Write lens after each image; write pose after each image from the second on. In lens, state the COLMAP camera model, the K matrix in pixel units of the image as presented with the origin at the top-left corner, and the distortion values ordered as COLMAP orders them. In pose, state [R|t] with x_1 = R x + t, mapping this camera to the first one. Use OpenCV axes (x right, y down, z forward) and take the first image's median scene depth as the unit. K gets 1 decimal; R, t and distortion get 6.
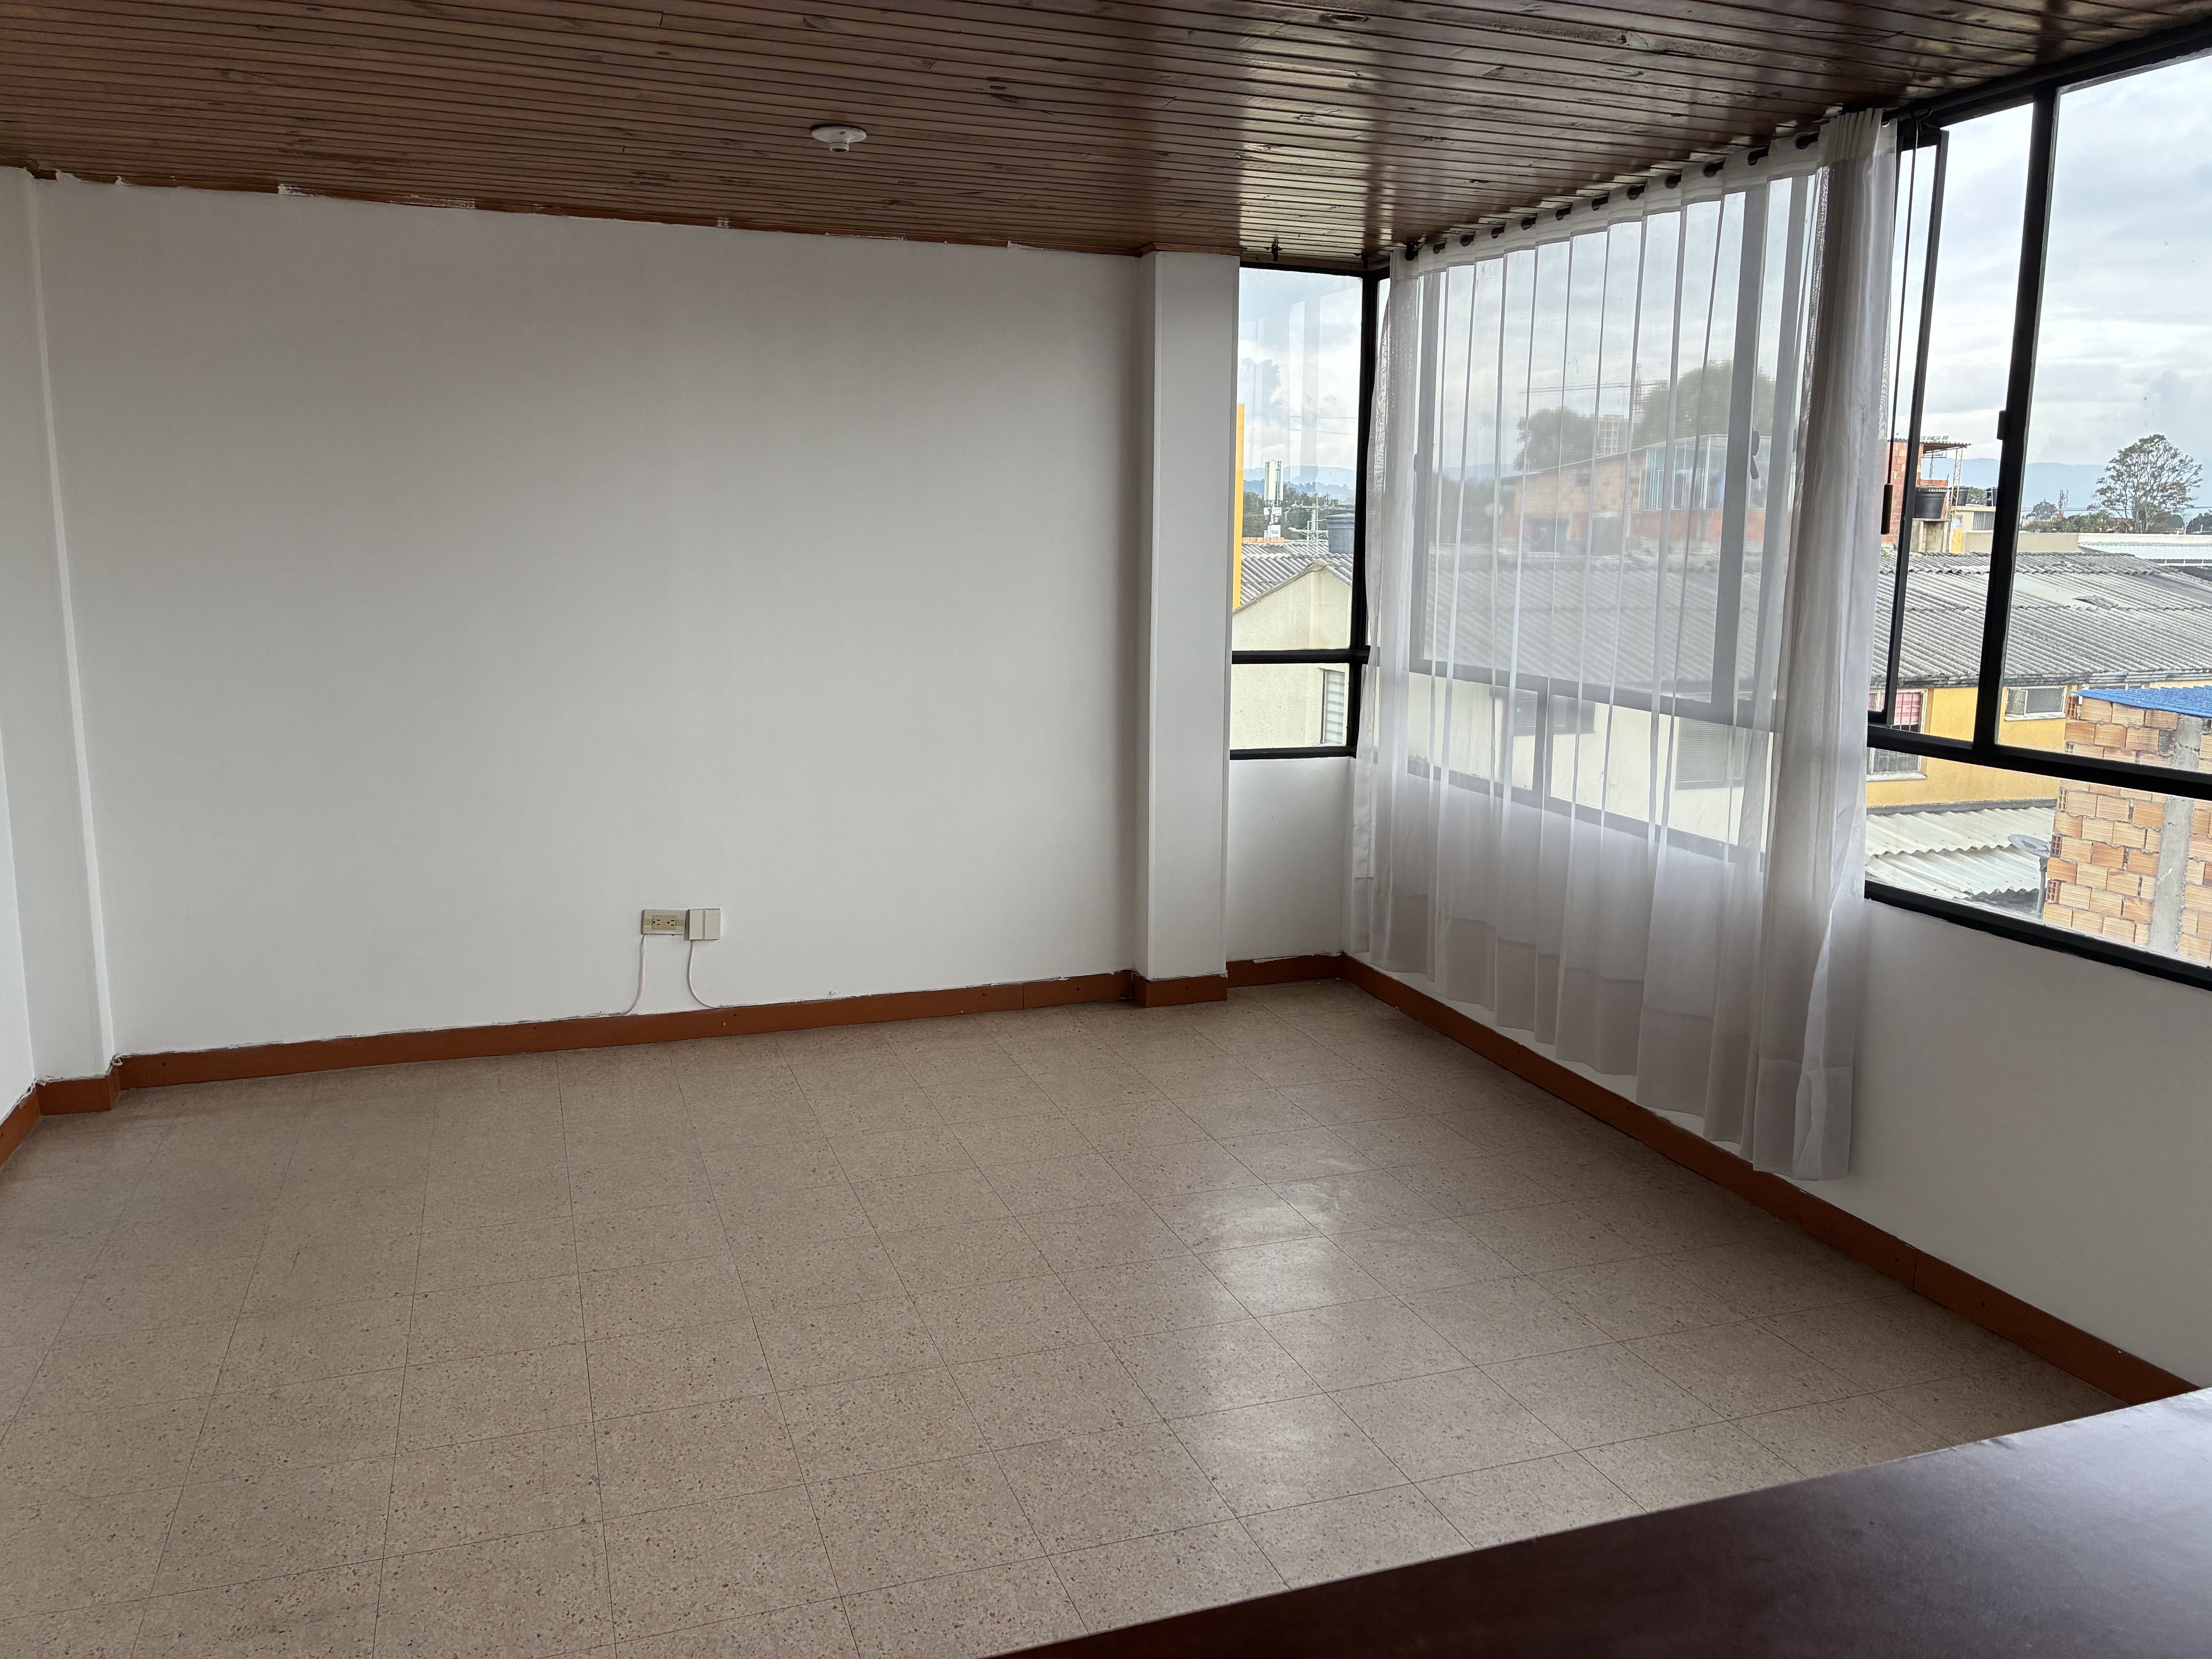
lens RADIAL K [[1685.2, 0, 1108.3], [0, 1685.2, 816.2], [0, 0, 1]] dist [0.050383, -0.051429]
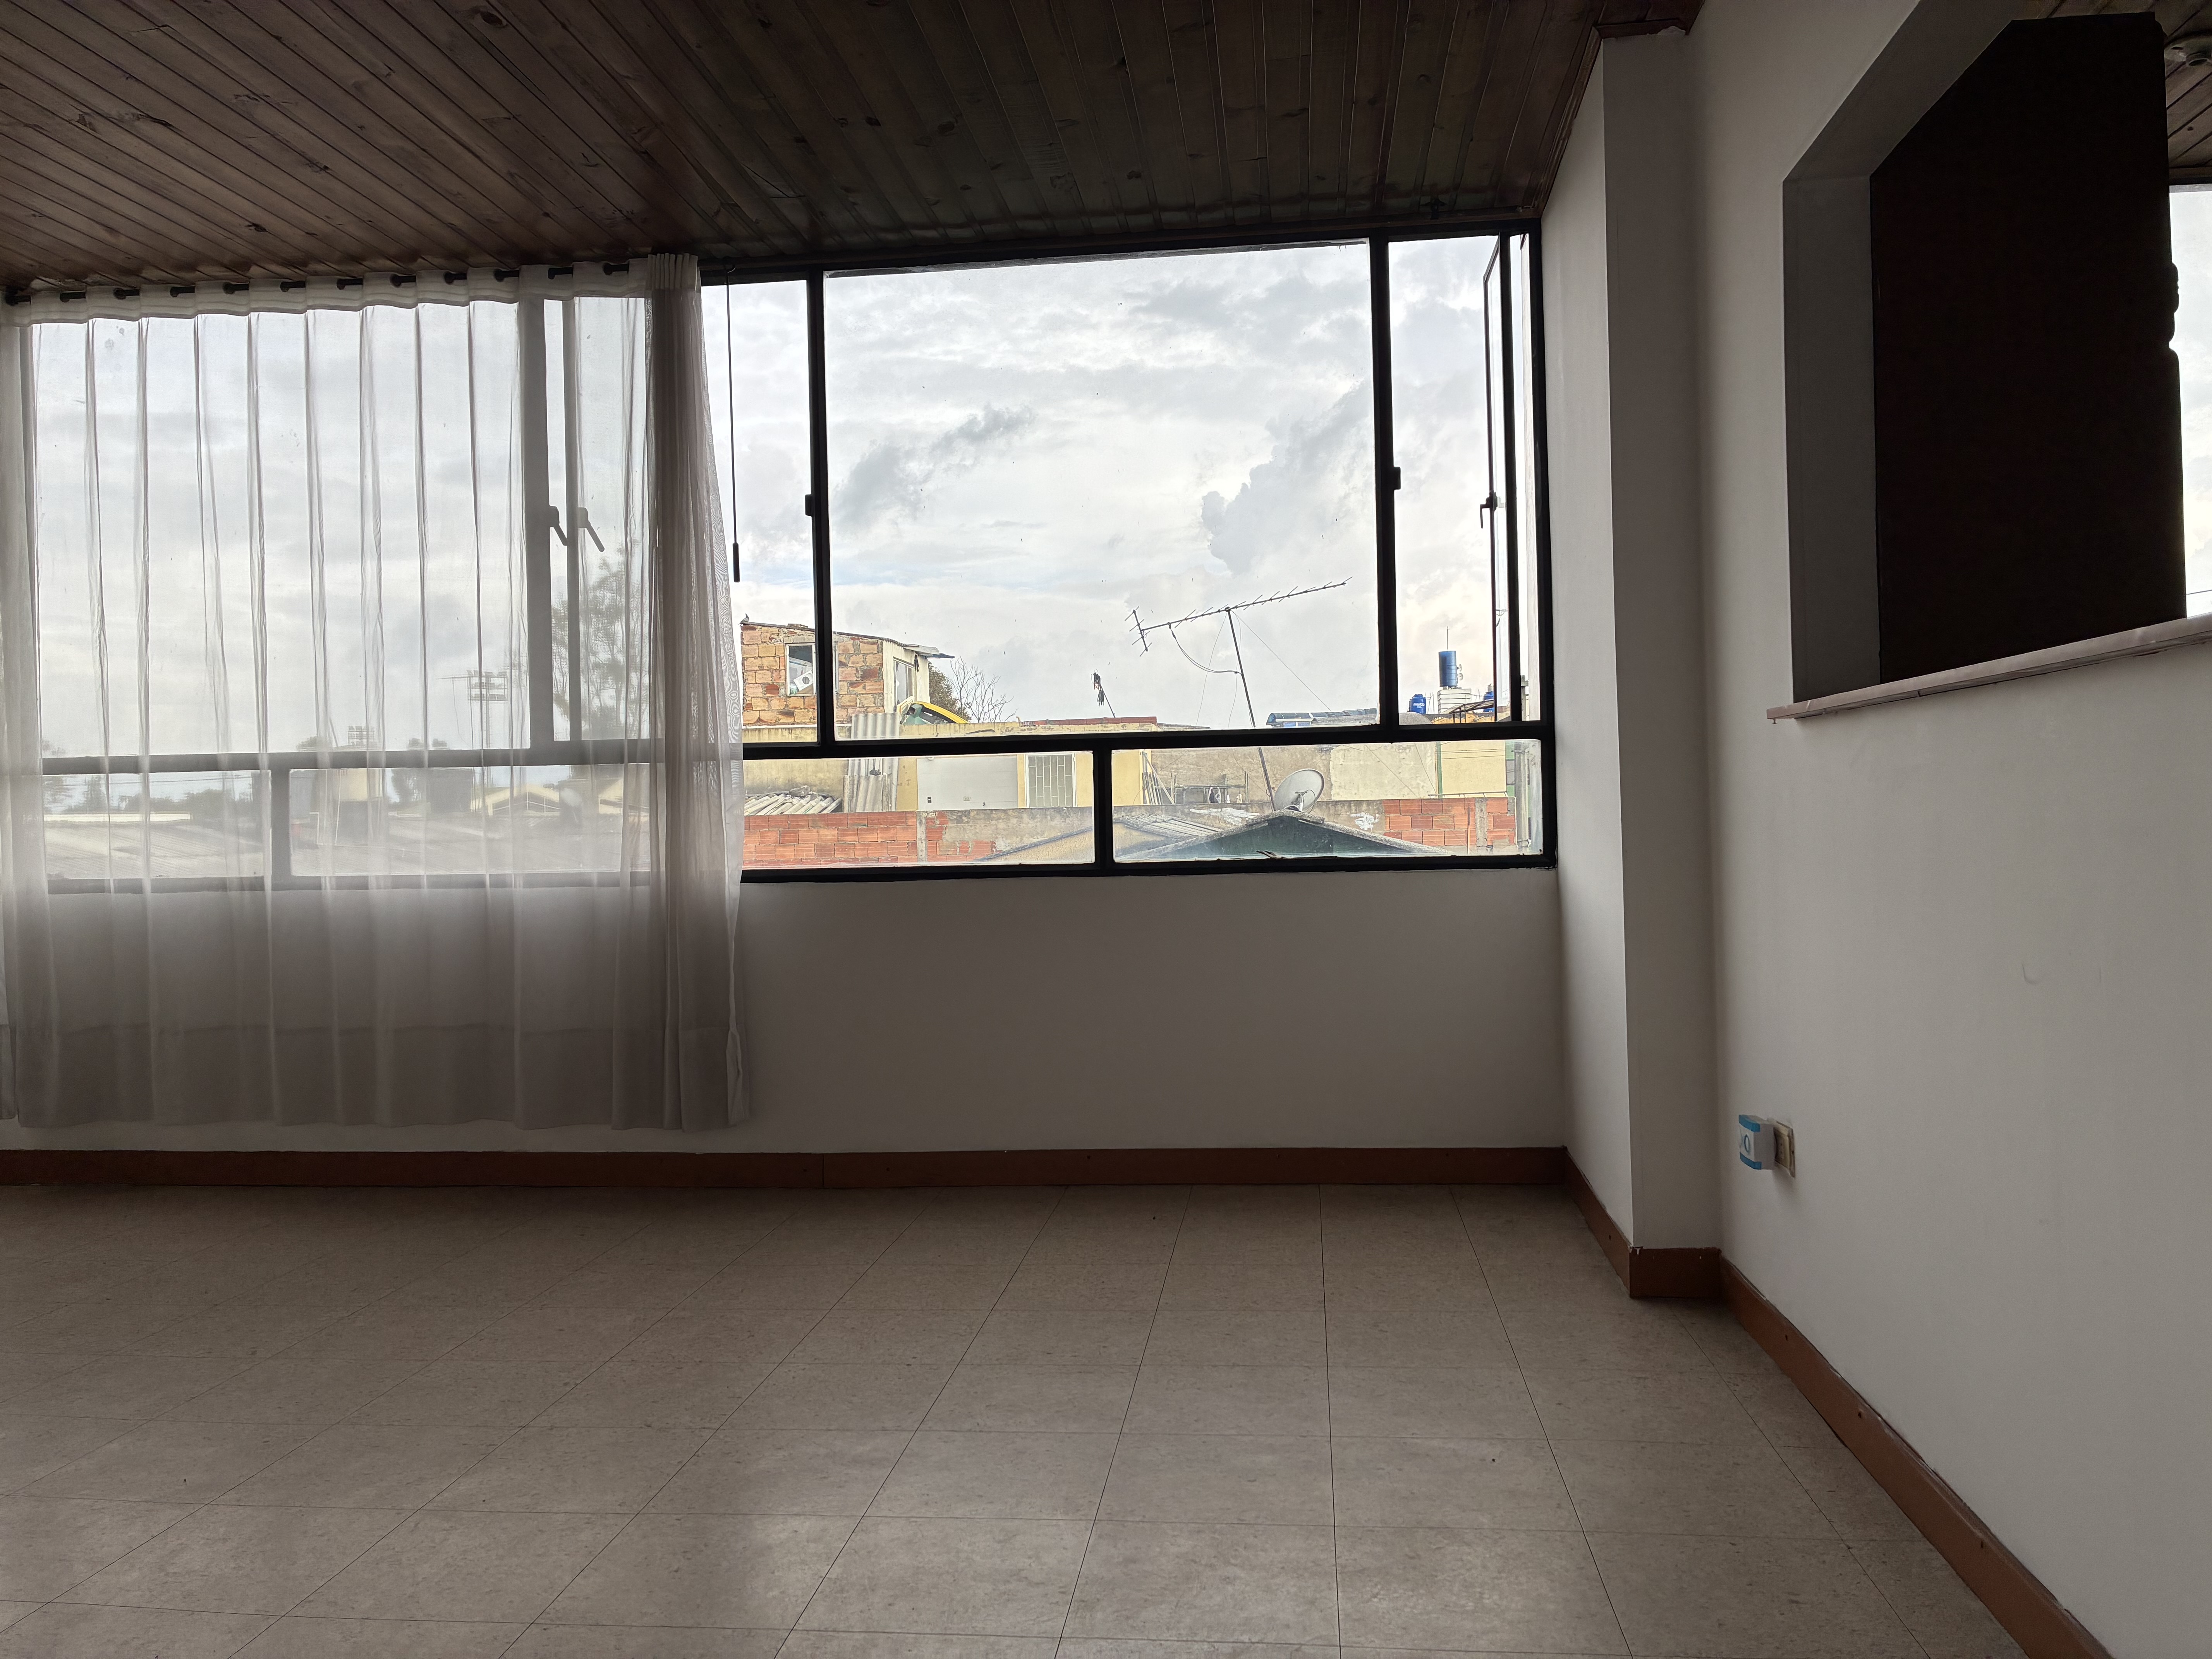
lens RADIAL K [[1685.2, 0, 1105.4], [0, 1685.2, 806.9], [0, 0, 1]] dist [0.050383, -0.051429]
pose [[0.444071, -0.018163, 0.895807, -0.368562], [0.174295, 0.982447, -0.066482, 0.086415], [-0.878875, 0.185657, 0.439442, 0.160459]]
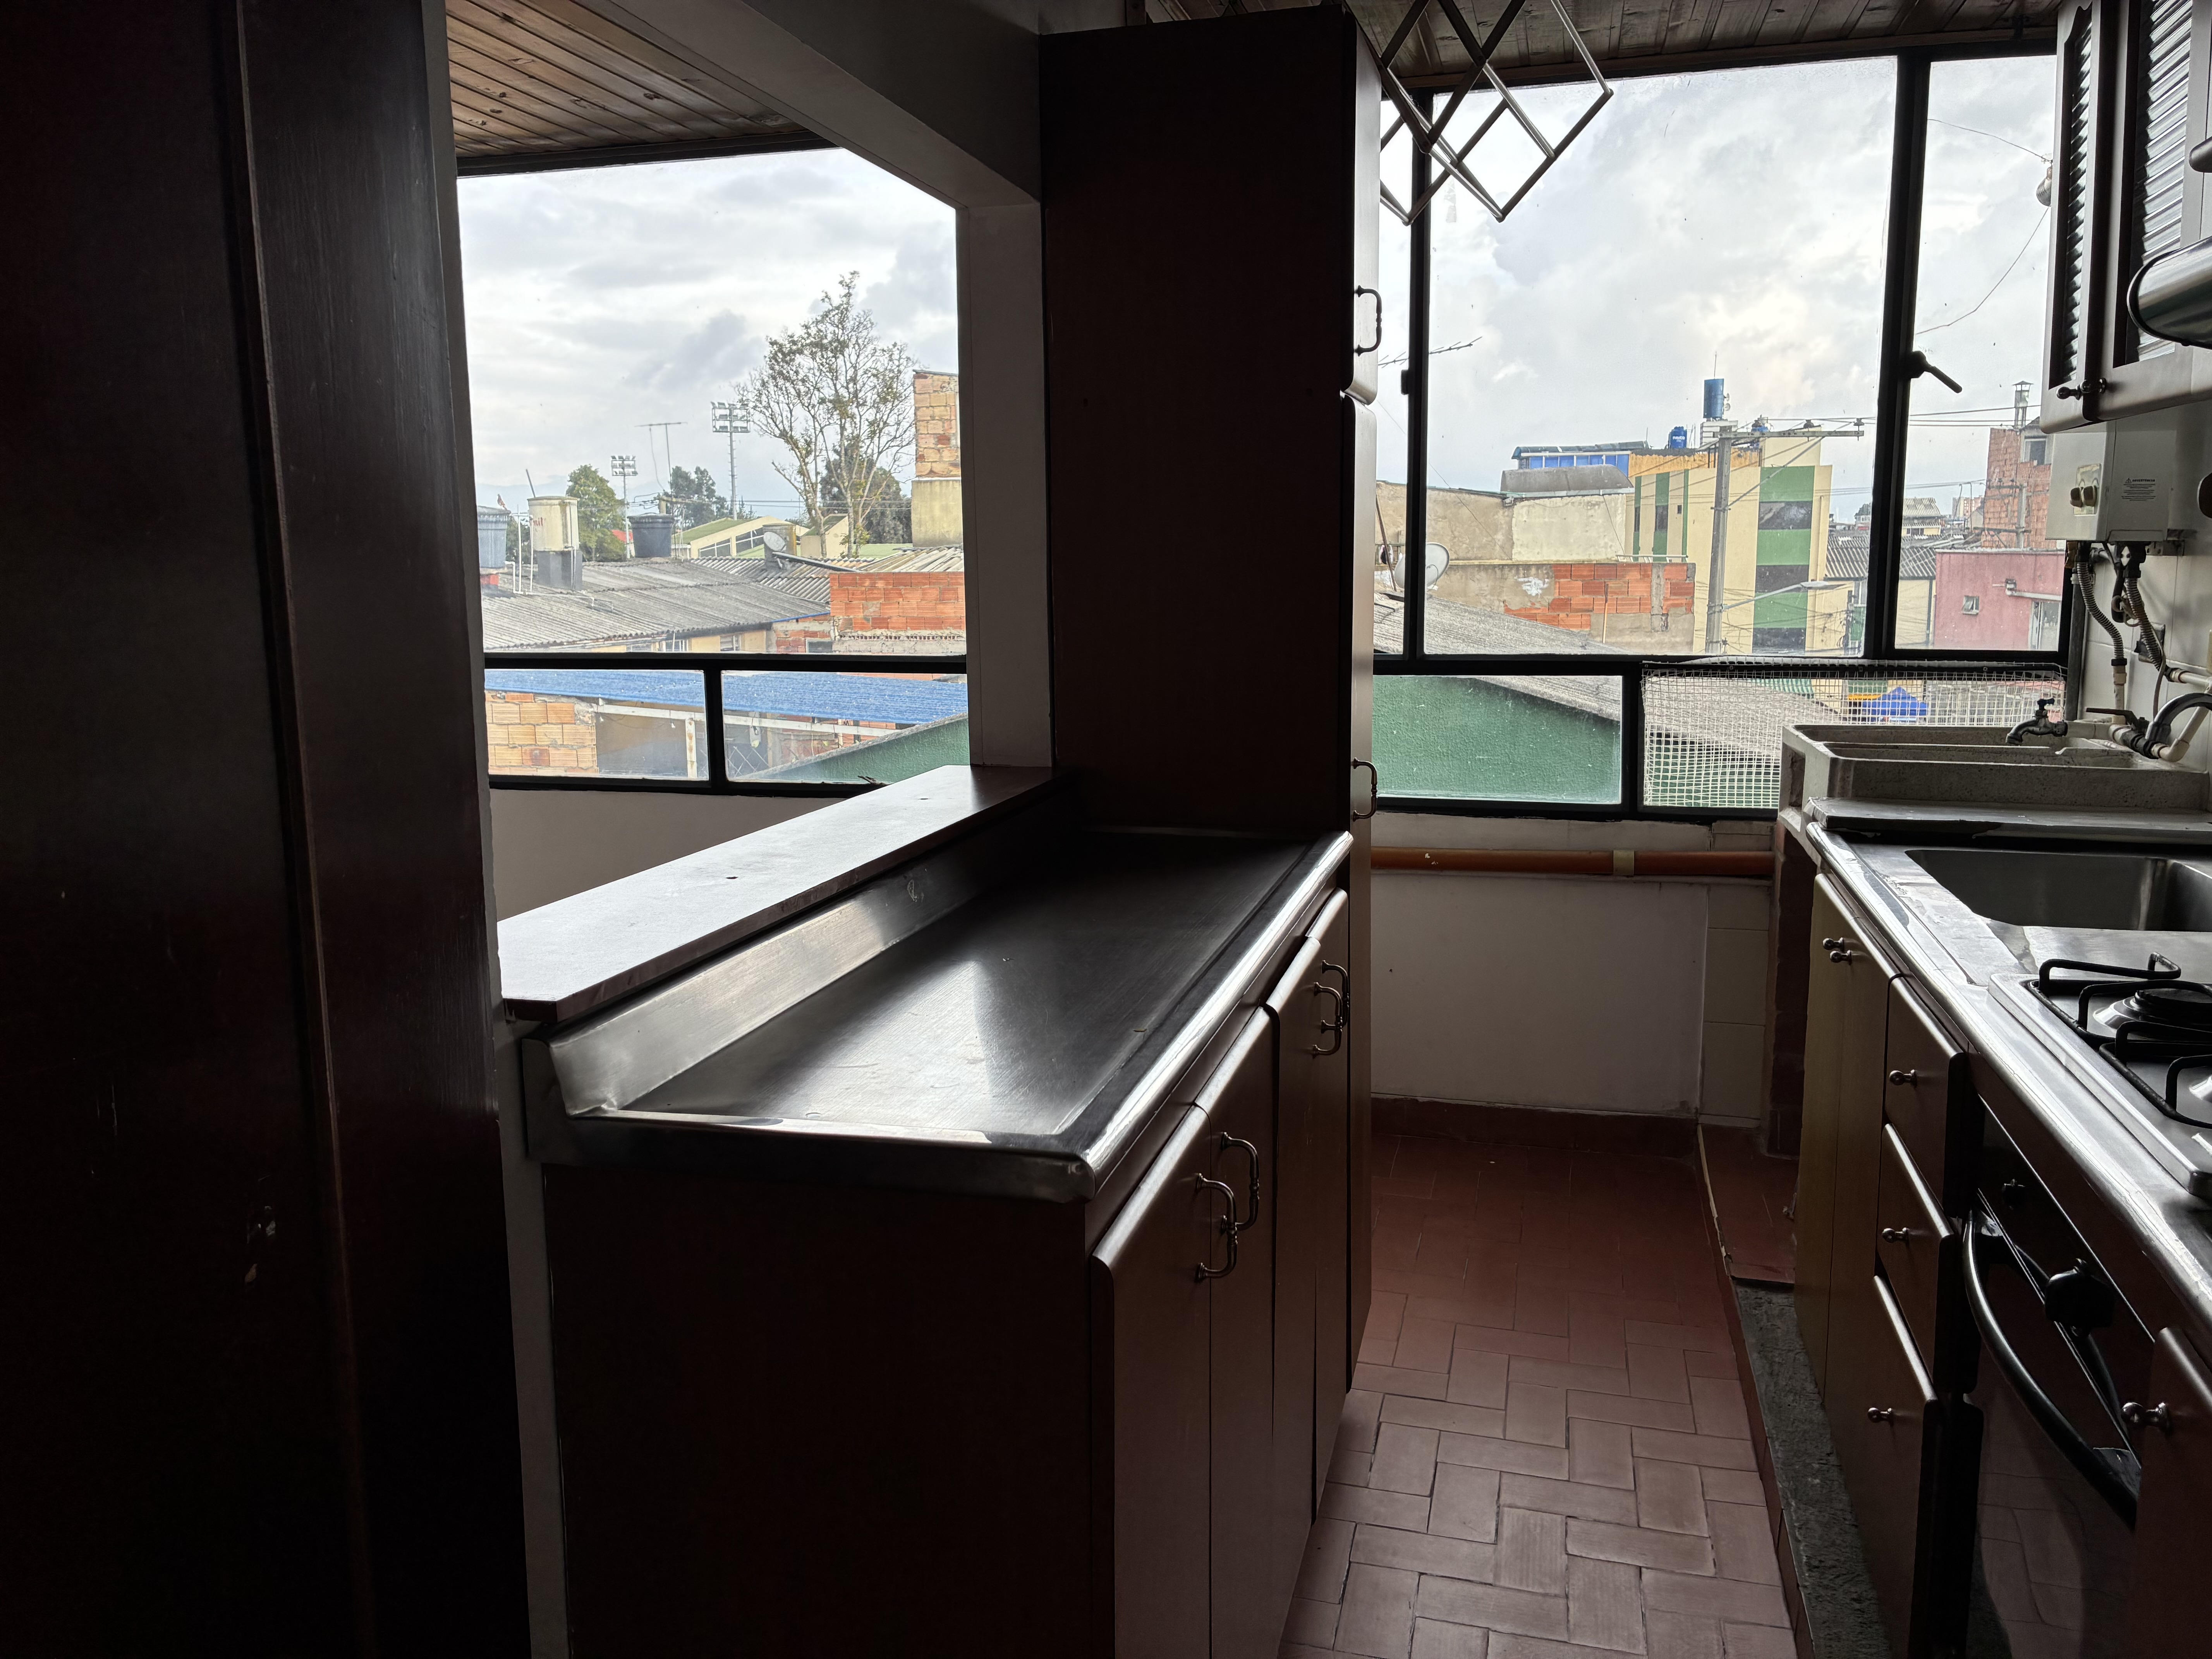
lens RADIAL K [[1685.2, 0, 1094.3], [0, 1685.2, 823.5], [0, 0, 1]] dist [0.050383, -0.051429]
pose [[0.574377, -0.148523, 0.805004, -0.206773], [0.151867, 0.985665, 0.073497, 0.045036], [-0.804380, 0.080038, 0.588699, -0.130274]]
